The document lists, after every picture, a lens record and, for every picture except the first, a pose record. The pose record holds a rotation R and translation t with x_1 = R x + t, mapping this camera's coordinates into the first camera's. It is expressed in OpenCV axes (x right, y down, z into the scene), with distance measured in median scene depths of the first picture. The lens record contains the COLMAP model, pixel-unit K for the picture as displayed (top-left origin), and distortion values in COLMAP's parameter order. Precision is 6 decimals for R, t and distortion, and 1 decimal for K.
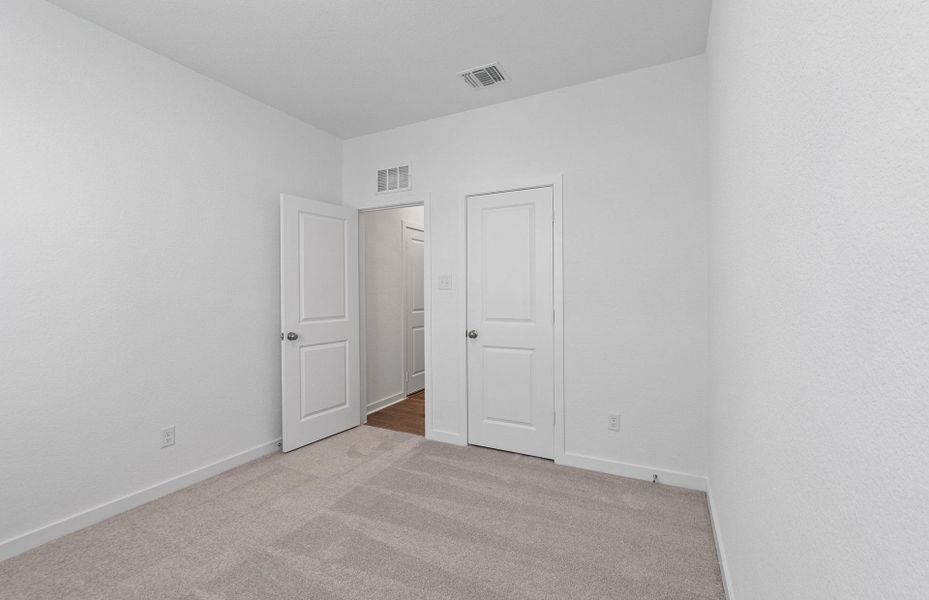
lens RADIAL K [[390.9, 0, 468.1], [0, 390.9, 294.8], [0, 0, 1]] dist [-0.003380, -0.000334]
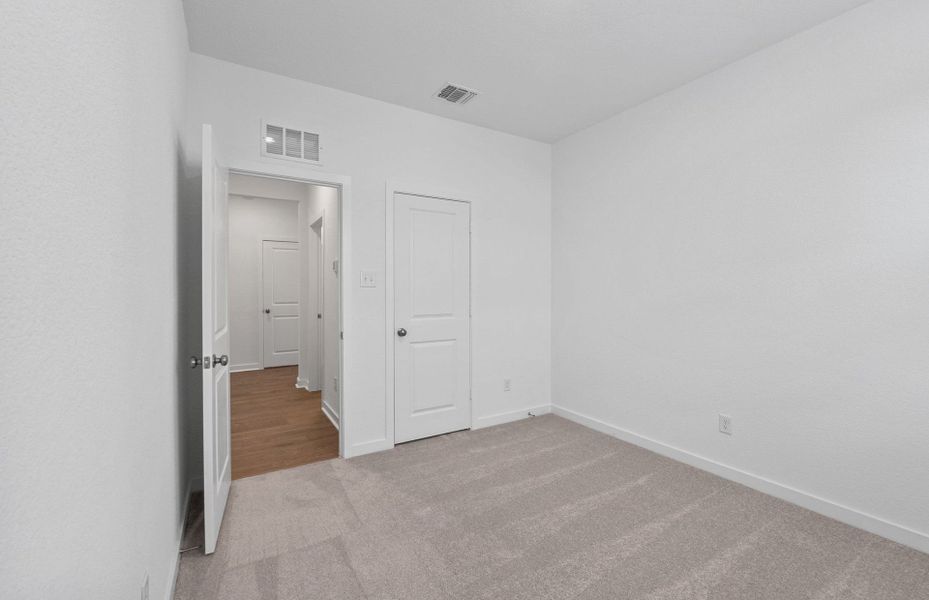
lens RADIAL K [[390.9, 0, 468.1], [0, 390.9, 294.8], [0, 0, 1]] dist [-0.003380, -0.000334]
pose [[0.527443, -0.006288, 0.849567, -0.743492], [0.001600, 0.999978, 0.006408, -0.000883], [-0.849589, -0.002020, 0.527442, 0.330334]]
